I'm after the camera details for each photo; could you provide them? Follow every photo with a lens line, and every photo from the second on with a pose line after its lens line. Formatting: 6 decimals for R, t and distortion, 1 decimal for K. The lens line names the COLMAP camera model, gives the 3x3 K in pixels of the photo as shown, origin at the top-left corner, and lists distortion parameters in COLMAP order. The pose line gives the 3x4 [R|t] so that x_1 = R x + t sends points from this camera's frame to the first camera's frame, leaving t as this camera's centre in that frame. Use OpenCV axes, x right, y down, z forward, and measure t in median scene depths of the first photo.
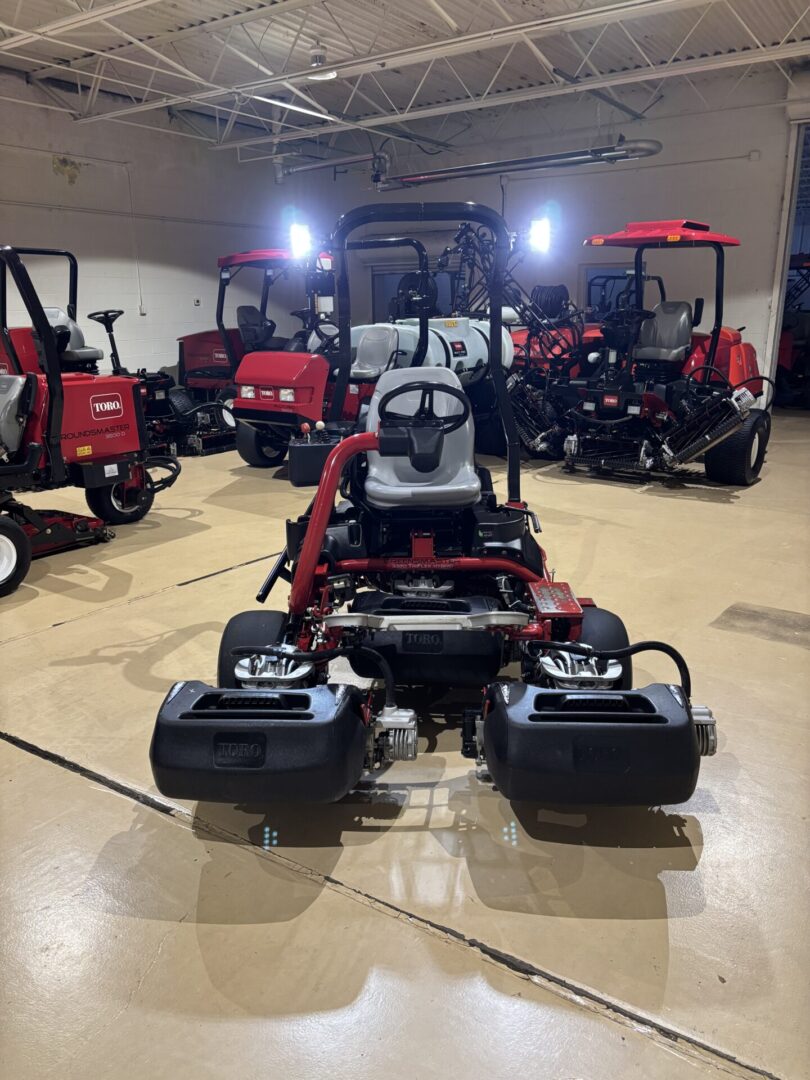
lens RADIAL K [[821.9, 0, 405.0], [0, 821.9, 540.0], [0, 0, 1]] dist [0.076177, -0.080666]
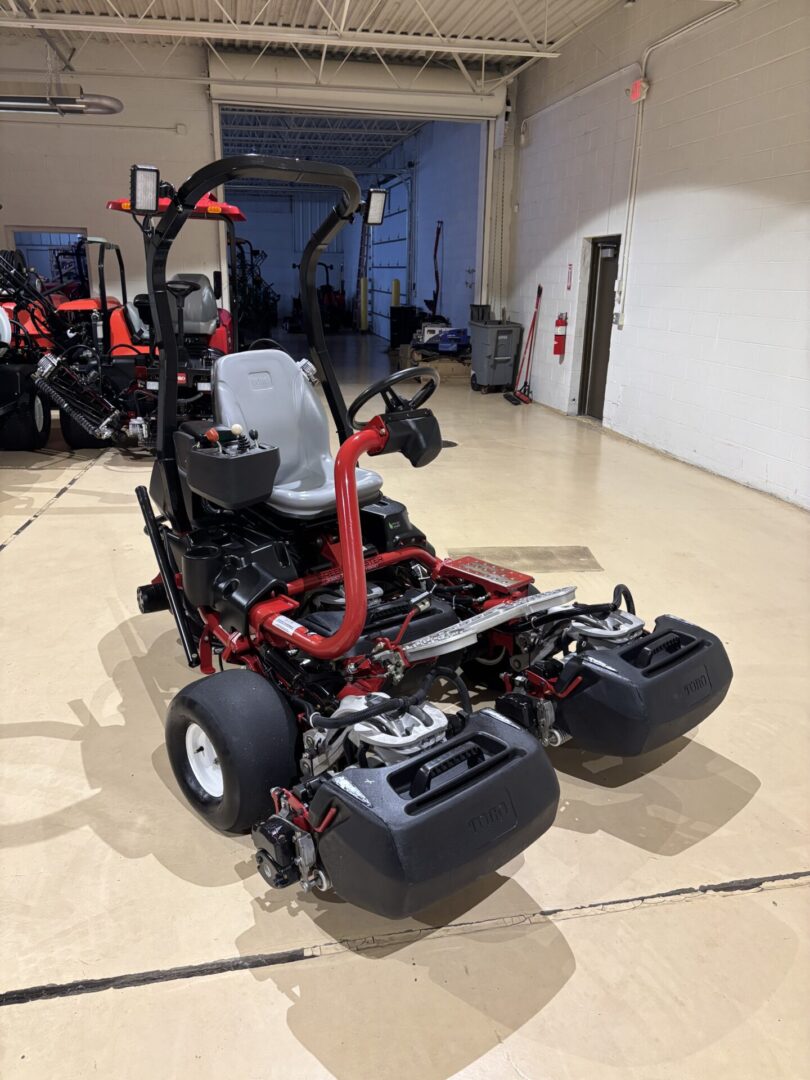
lens RADIAL K [[821.9, 0, 405.0], [0, 821.9, 540.0], [0, 0, 1]] dist [0.076177, -0.080666]
pose [[0.708472, -0.198491, 0.677250, -0.544440], [0.175046, 0.979070, 0.103832, -0.088001], [-0.683685, 0.044988, 0.728389, 0.303018]]
